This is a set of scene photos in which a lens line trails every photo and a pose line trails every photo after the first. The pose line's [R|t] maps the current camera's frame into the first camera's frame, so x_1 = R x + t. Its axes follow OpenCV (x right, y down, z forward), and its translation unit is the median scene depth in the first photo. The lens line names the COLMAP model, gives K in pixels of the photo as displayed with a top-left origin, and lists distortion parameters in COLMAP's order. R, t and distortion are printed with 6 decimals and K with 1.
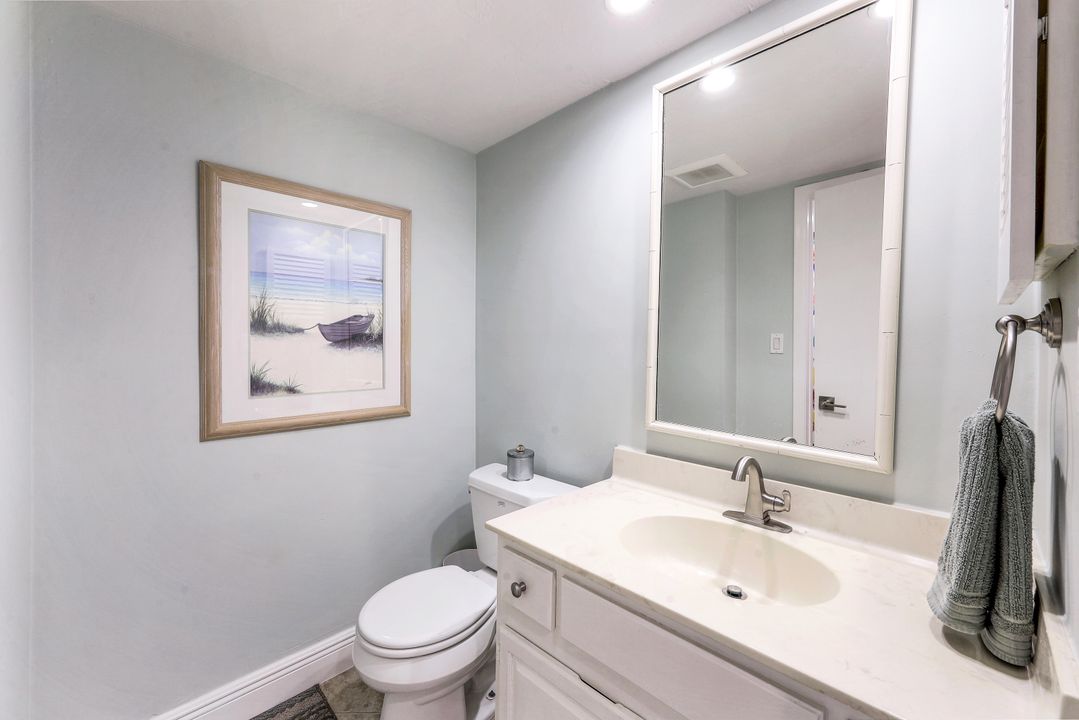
lens RADIAL K [[440.9, 0, 527.6], [0, 440.9, 351.7], [0, 0, 1]] dist [0.001208, 0.000146]
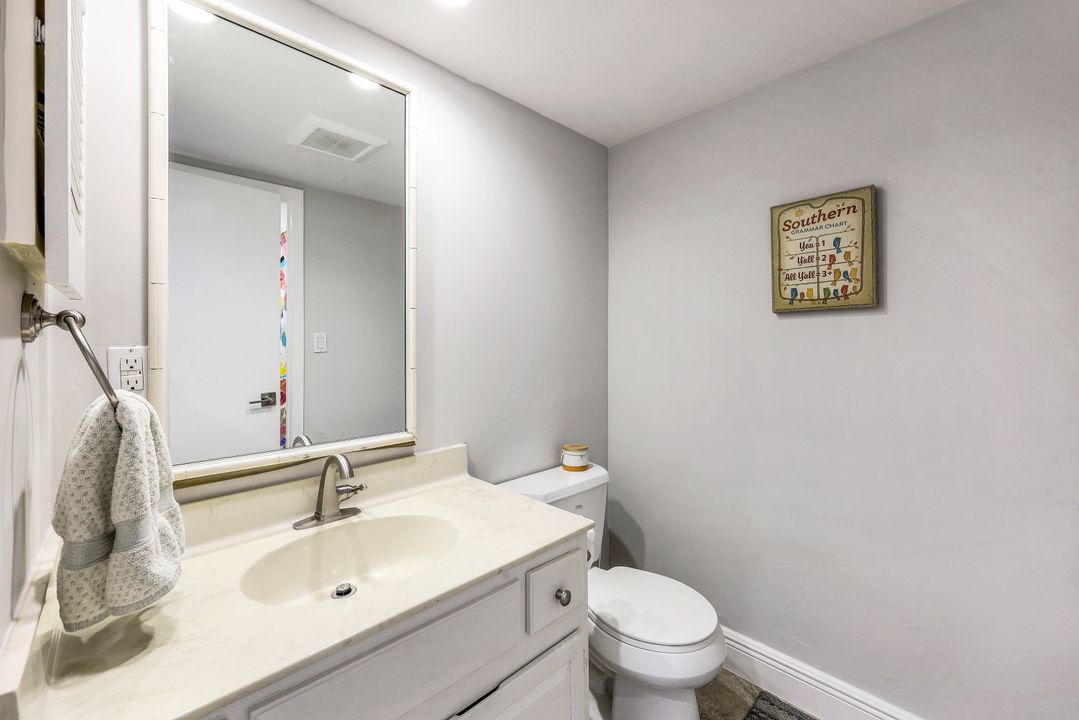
lens RADIAL K [[440.9, 0, 527.6], [0, 440.9, 351.7], [0, 0, 1]] dist [0.001208, 0.000146]
pose [[0.000780, -0.018840, 0.999822, -0.517555], [0.026331, 0.999476, 0.018813, -0.004053], [-0.999653, 0.026311, 0.001276, 0.567693]]
